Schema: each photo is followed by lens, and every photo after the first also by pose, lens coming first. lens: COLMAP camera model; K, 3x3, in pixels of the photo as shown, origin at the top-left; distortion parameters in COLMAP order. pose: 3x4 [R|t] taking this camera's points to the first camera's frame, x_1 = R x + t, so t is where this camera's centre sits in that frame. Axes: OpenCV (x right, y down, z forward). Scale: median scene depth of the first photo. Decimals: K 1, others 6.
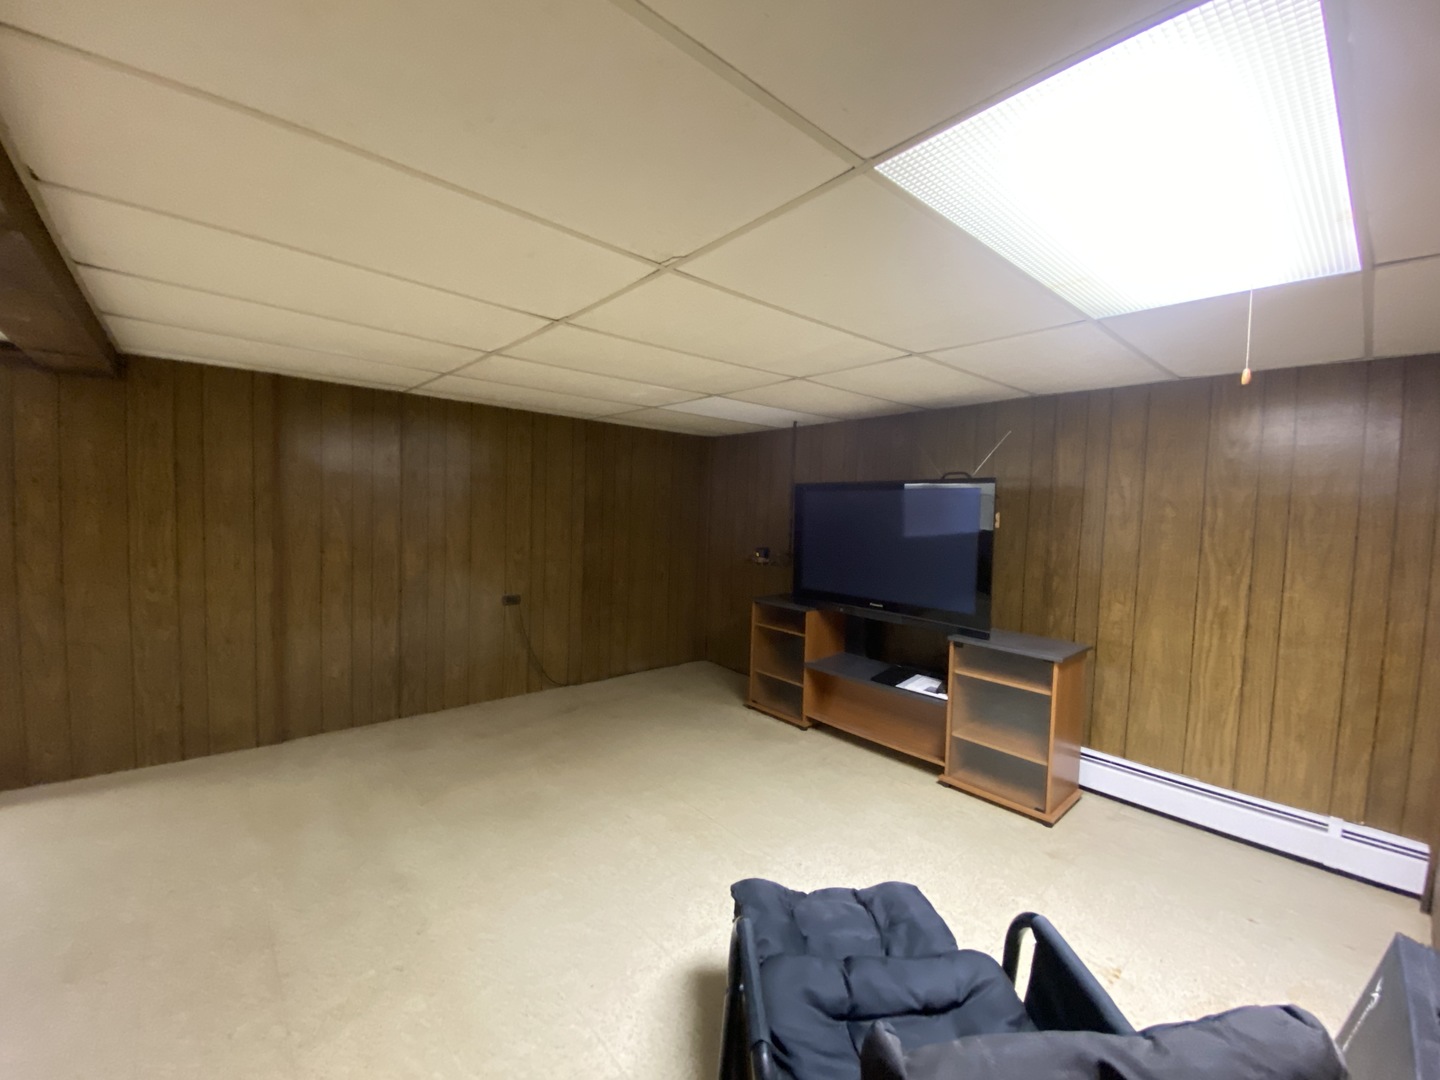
lens RADIAL K [[581.3, 0, 720.0], [0, 581.3, 540.0], [0, 0, 1]] dist [0.011246, -0.016993]
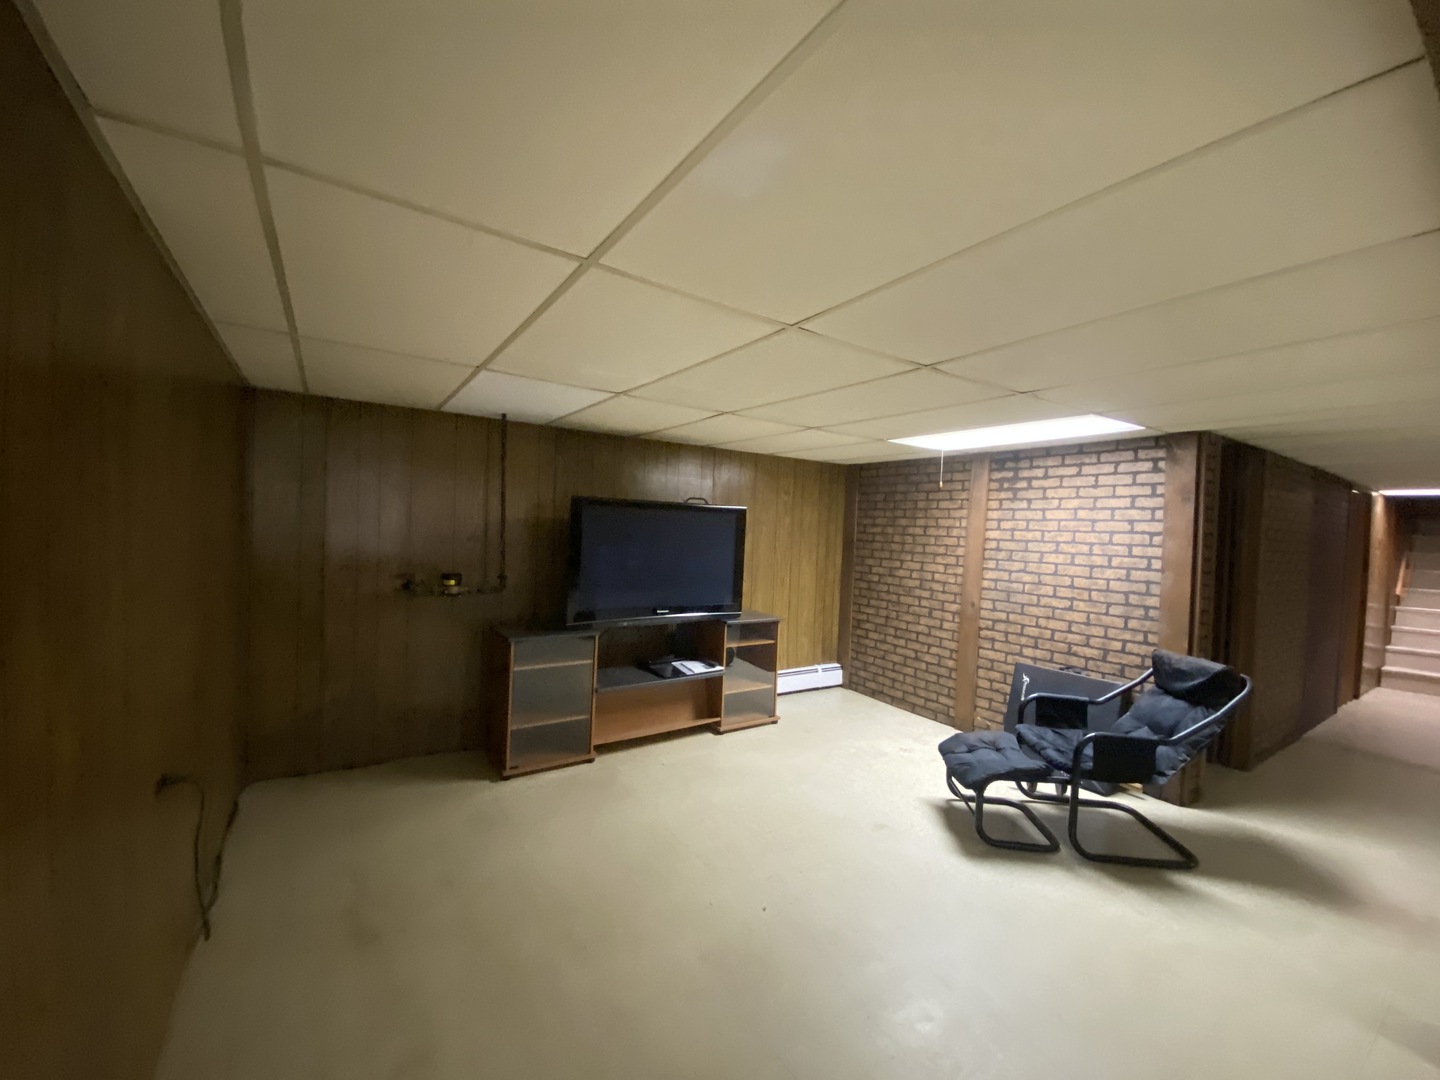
lens RADIAL K [[581.3, 0, 720.0], [0, 581.3, 540.0], [0, 0, 1]] dist [0.011246, -0.016993]
pose [[0.110085, -0.041216, 0.993067, -0.892534], [0.017196, 0.999069, 0.039559, -0.073449], [-0.993773, 0.012722, 0.110692, 0.828534]]
